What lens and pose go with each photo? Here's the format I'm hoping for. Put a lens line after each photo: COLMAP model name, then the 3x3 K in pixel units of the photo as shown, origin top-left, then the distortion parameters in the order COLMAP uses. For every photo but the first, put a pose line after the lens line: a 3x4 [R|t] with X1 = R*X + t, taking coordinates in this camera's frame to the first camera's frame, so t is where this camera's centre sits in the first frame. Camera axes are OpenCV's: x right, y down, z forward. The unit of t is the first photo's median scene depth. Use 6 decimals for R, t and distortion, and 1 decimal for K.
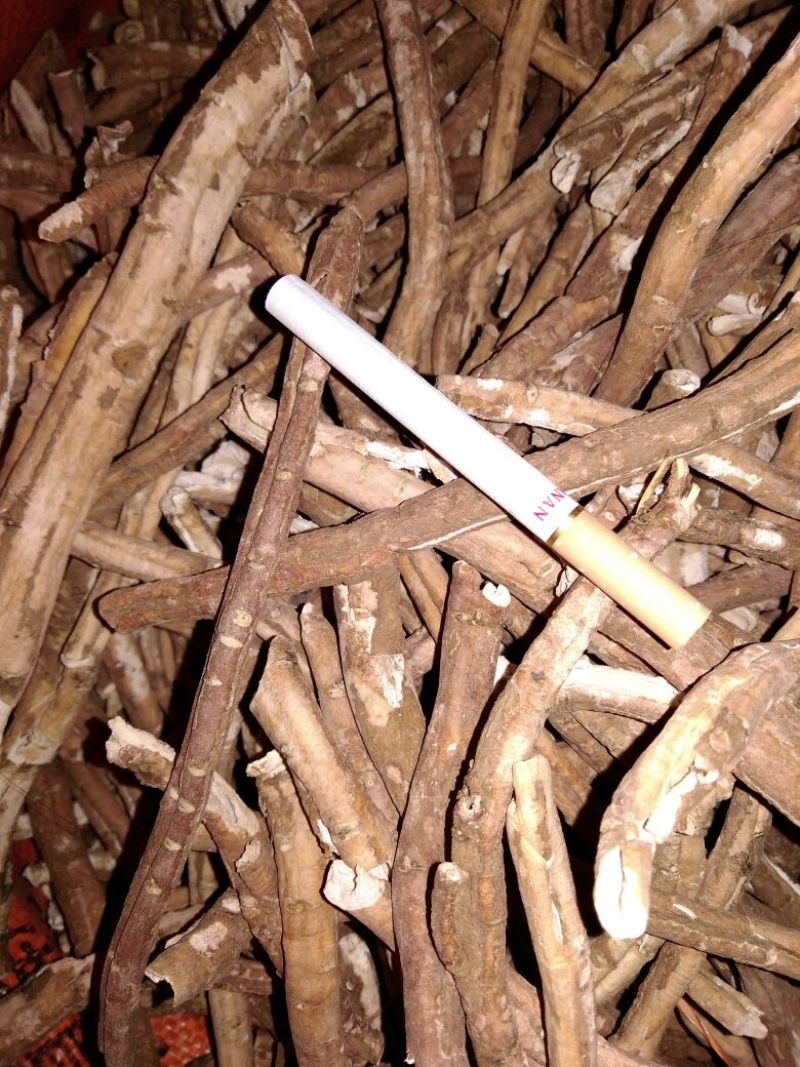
lens RADIAL K [[889.5, 0, 400.0], [0, 889.5, 533.5], [0, 0, 1]] dist [-0.022740, 0.022235]
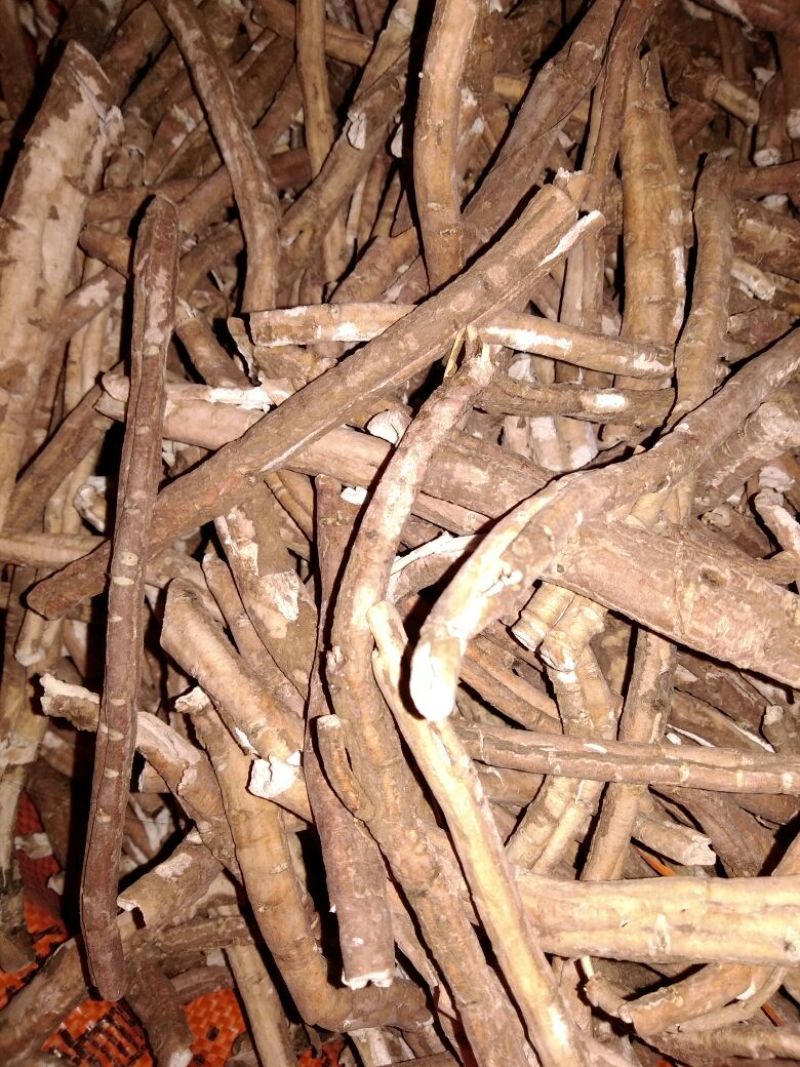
lens RADIAL K [[888.4, 0, 400.0], [0, 888.4, 533.5], [0, 0, 1]] dist [0.006934, -0.014029]
pose [[0.971987, -0.225481, -0.066336, 0.218594], [0.220211, 0.972305, -0.078299, 0.204420], [0.082154, 0.061498, 0.994720, -0.089875]]
